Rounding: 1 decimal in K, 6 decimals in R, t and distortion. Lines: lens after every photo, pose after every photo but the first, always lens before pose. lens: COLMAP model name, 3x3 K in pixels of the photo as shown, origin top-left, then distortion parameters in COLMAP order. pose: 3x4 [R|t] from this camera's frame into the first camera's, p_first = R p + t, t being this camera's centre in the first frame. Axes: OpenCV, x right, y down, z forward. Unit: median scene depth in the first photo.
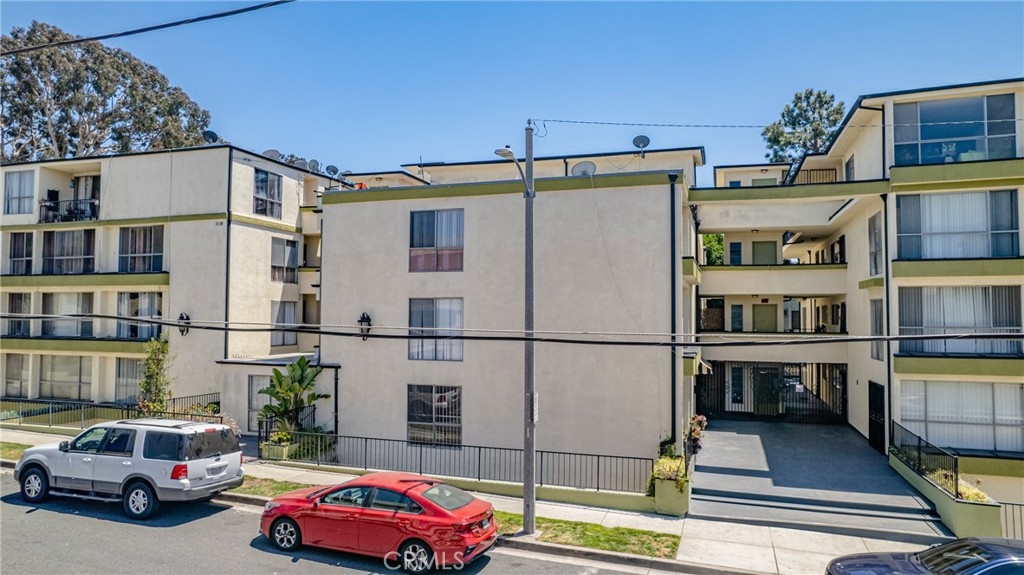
lens RADIAL K [[654.7, 0, 514.9], [0, 654.7, 286.2], [0, 0, 1]] dist [-0.082984, 0.075011]
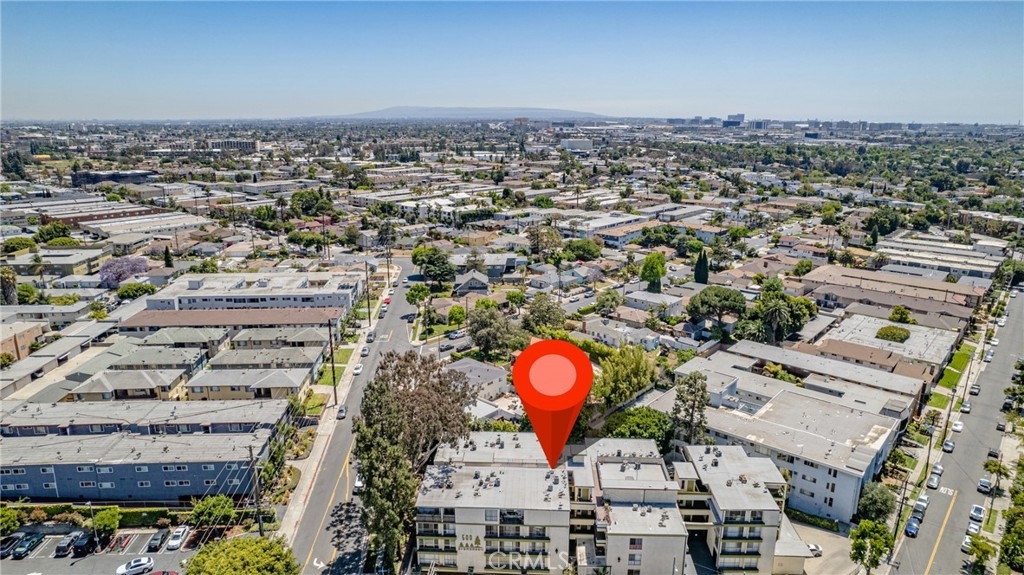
lens RADIAL K [[654.7, 0, 514.9], [0, 654.7, 286.2], [0, 0, 1]] dist [-0.082984, 0.075011]
pose [[0.963066, -0.078539, 0.257557, -2.048551], [-0.003461, 0.952827, 0.303496, -3.306915], [-0.269243, -0.293178, 0.917363, -2.536226]]
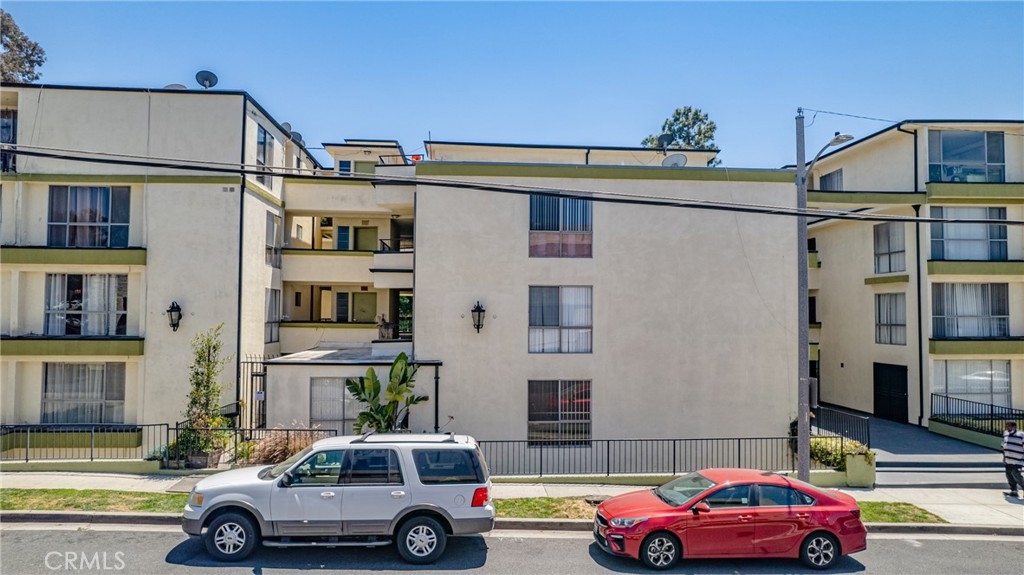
lens RADIAL K [[654.7, 0, 514.9], [0, 654.7, 286.2], [0, 0, 1]] dist [-0.082984, 0.075011]
pose [[0.927925, 0.016069, 0.372421, -0.534619], [-0.017311, 0.999850, -0.000010, 0.019989], [-0.372365, -0.006438, 0.928064, 0.165597]]
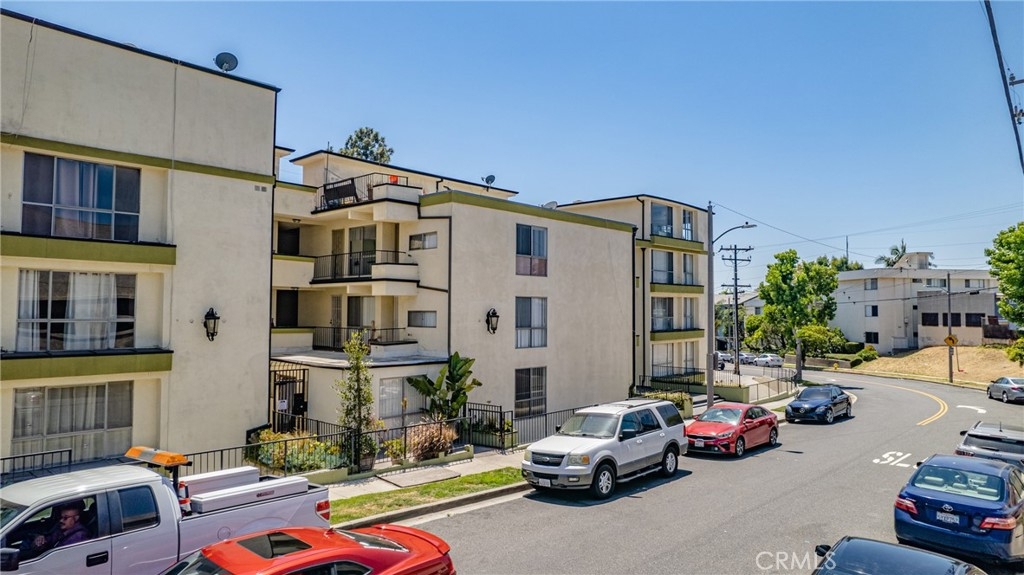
lens RADIAL K [[654.7, 0, 514.9], [0, 654.7, 286.2], [0, 0, 1]] dist [-0.082984, 0.075011]
pose [[0.408660, 0.035005, 0.912015, -1.279143], [-0.040827, 0.998965, -0.020049, 0.023905], [-0.911773, -0.029041, 0.409667, 0.530151]]
